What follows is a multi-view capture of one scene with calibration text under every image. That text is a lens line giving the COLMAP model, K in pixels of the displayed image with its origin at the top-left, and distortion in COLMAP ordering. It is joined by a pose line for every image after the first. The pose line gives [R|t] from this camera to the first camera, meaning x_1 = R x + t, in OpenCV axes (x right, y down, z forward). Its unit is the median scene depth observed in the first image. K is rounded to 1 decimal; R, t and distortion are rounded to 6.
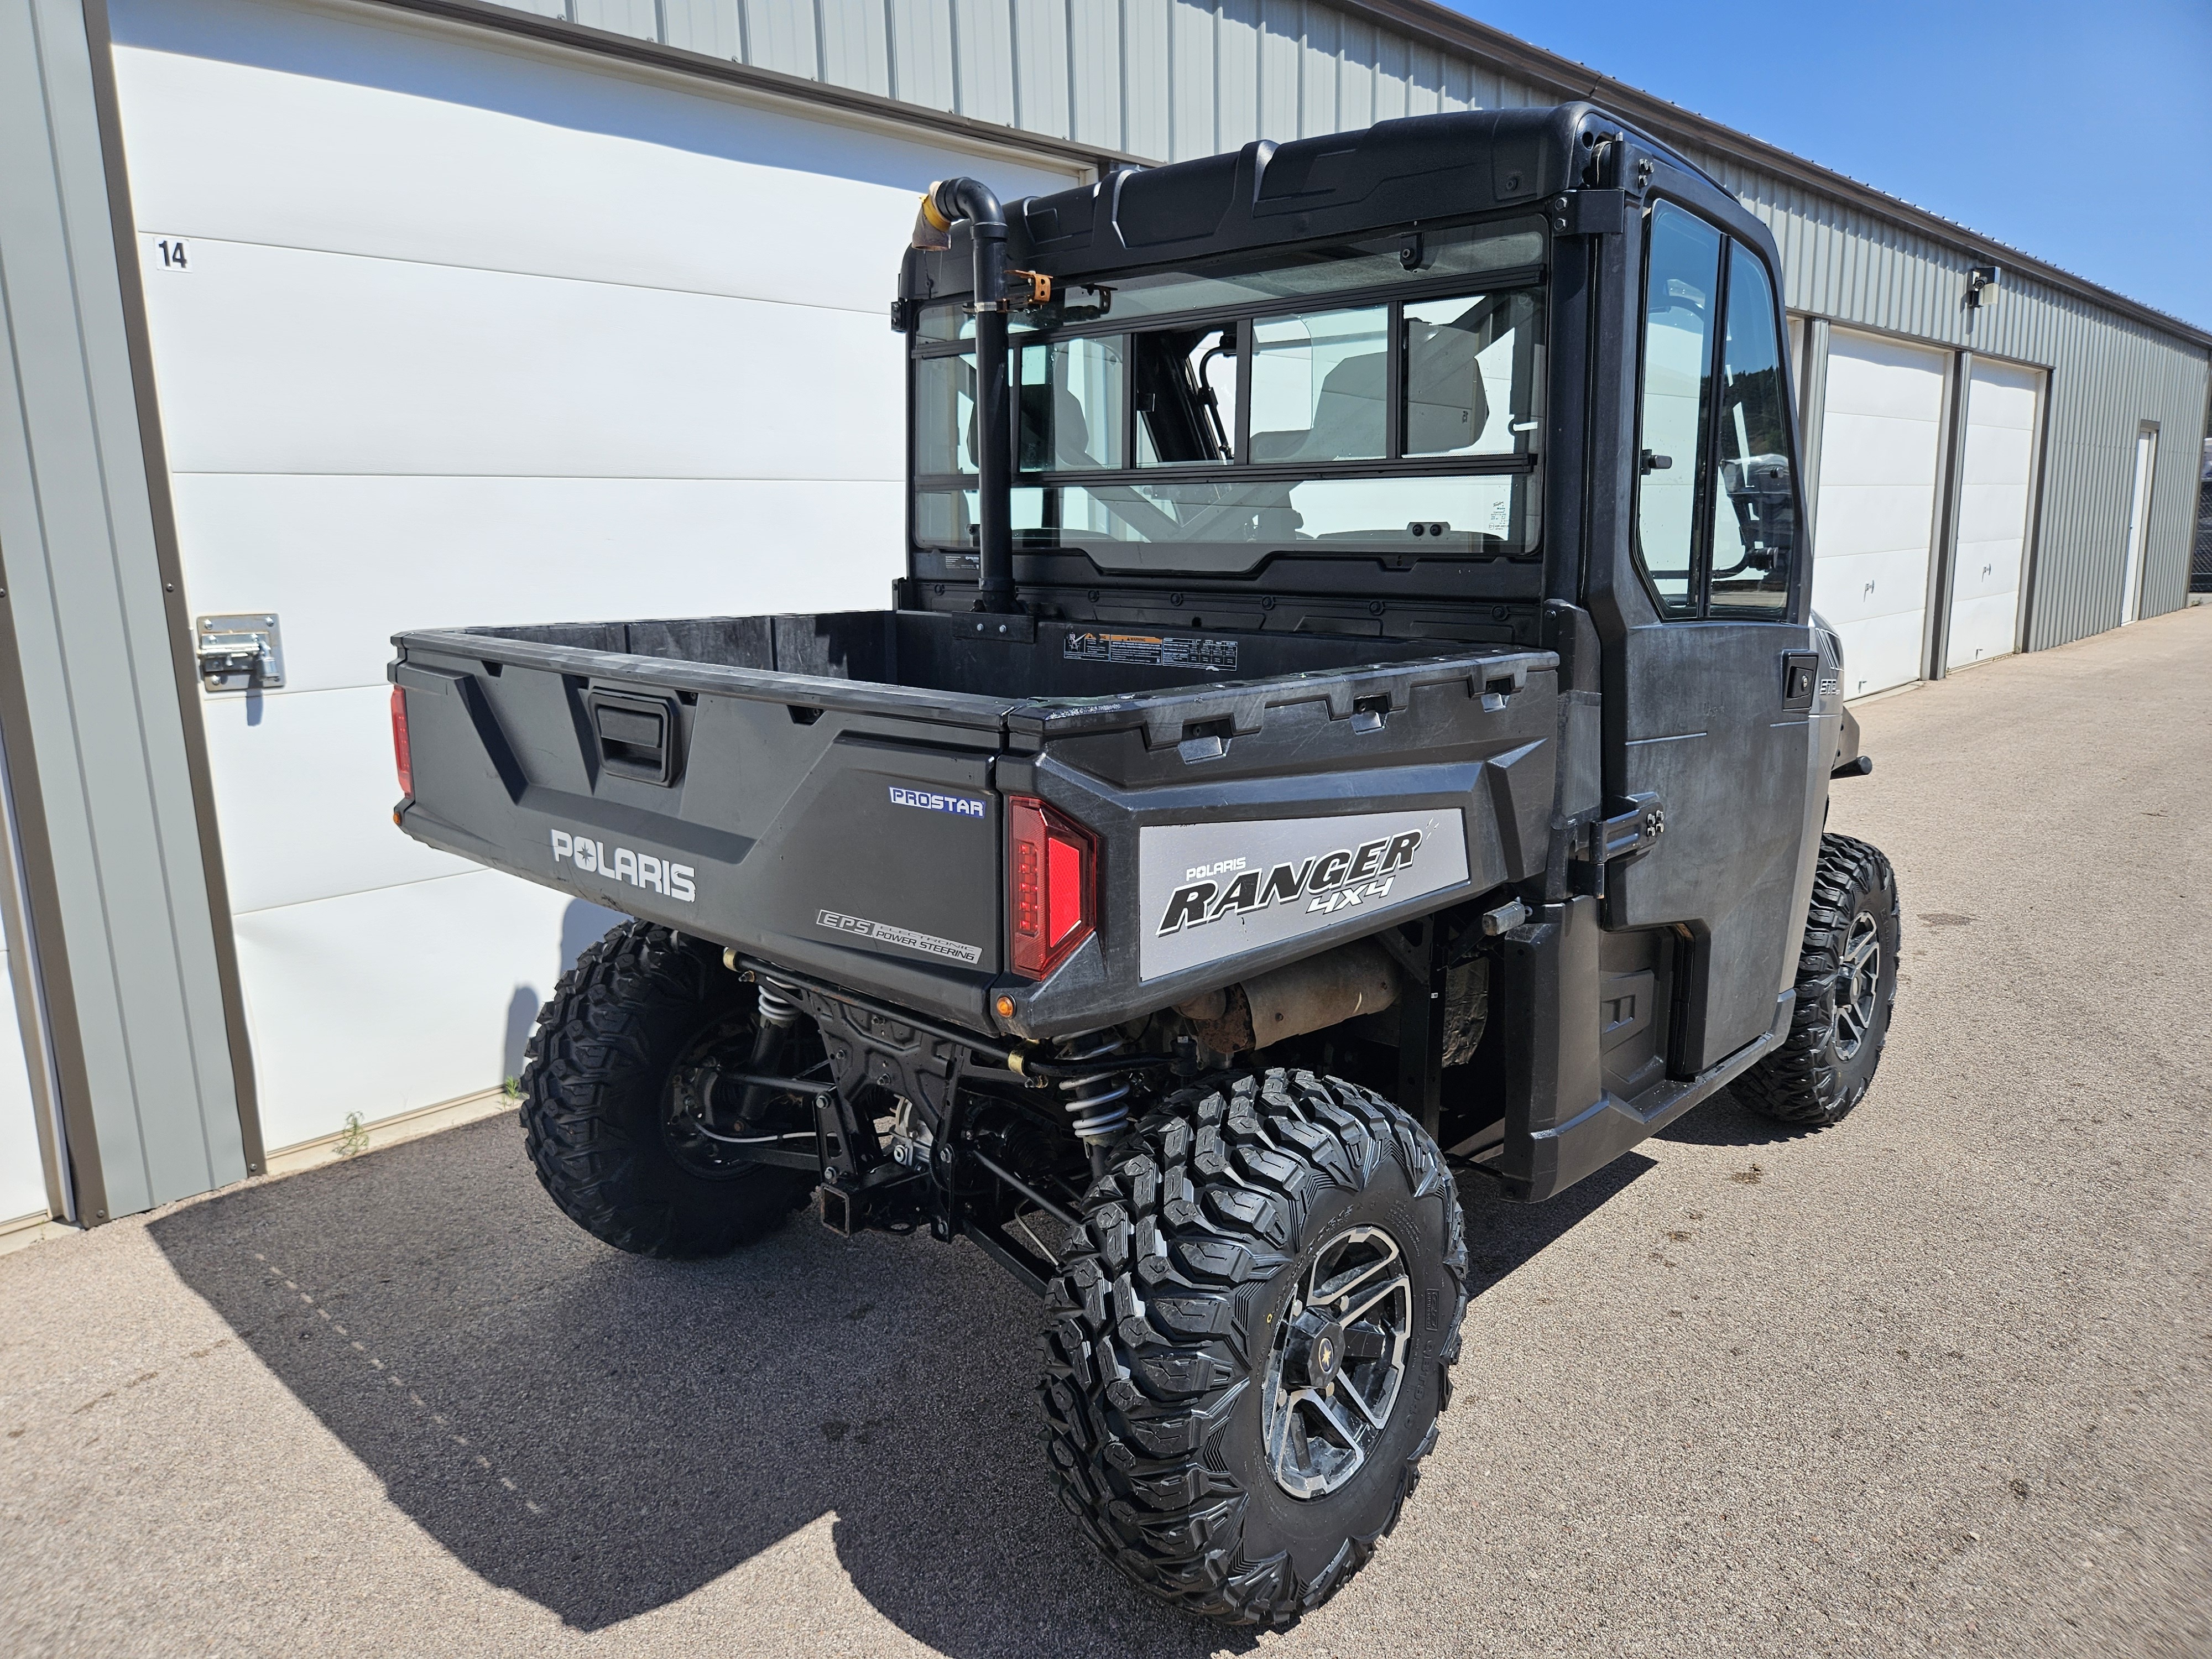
lens RADIAL K [[1500.1, 0, 1079.9], [0, 1500.1, 826.8], [0, 0, 1]] dist [0.033120, -0.000733]
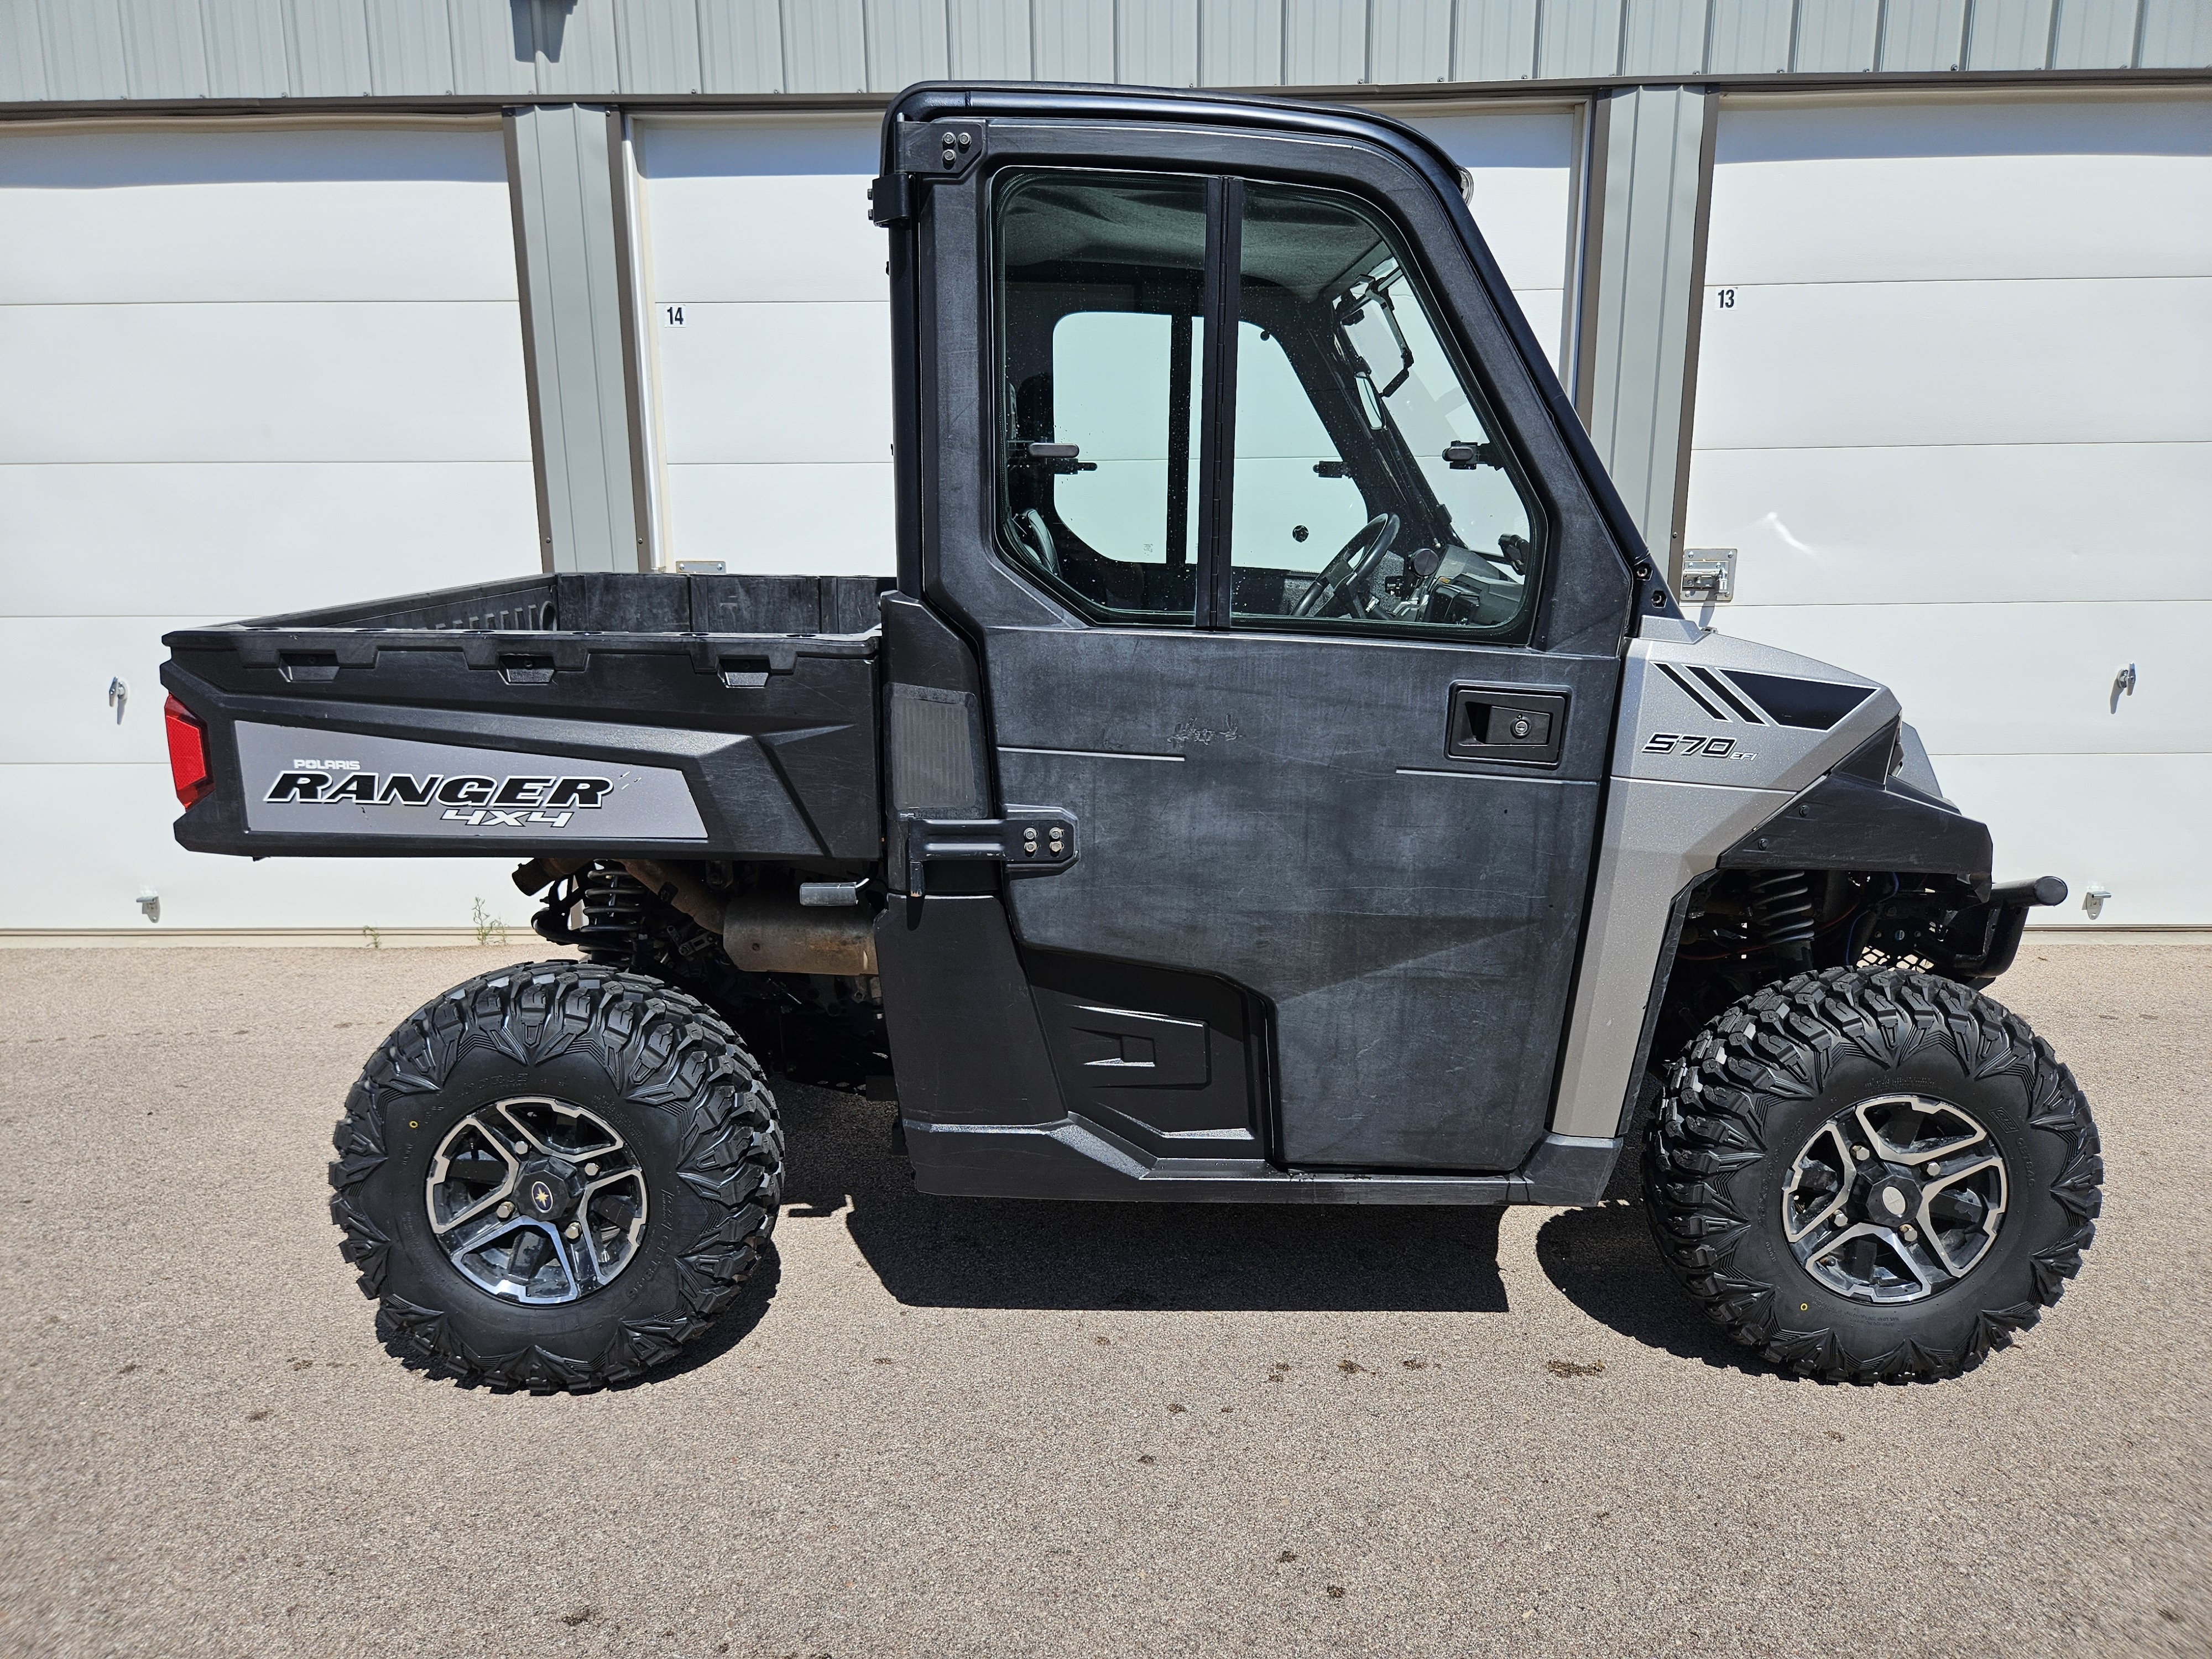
lens RADIAL K [[1504.8, 0, 1100.1], [0, 1504.8, 834.2], [0, 0, 1]] dist [0.045855, -0.047297]
pose [[0.678174, 0.168257, -0.715381, 1.382507], [-0.149294, 0.984682, 0.090068, -0.122462], [0.719577, 0.045721, 0.692905, 0.496298]]
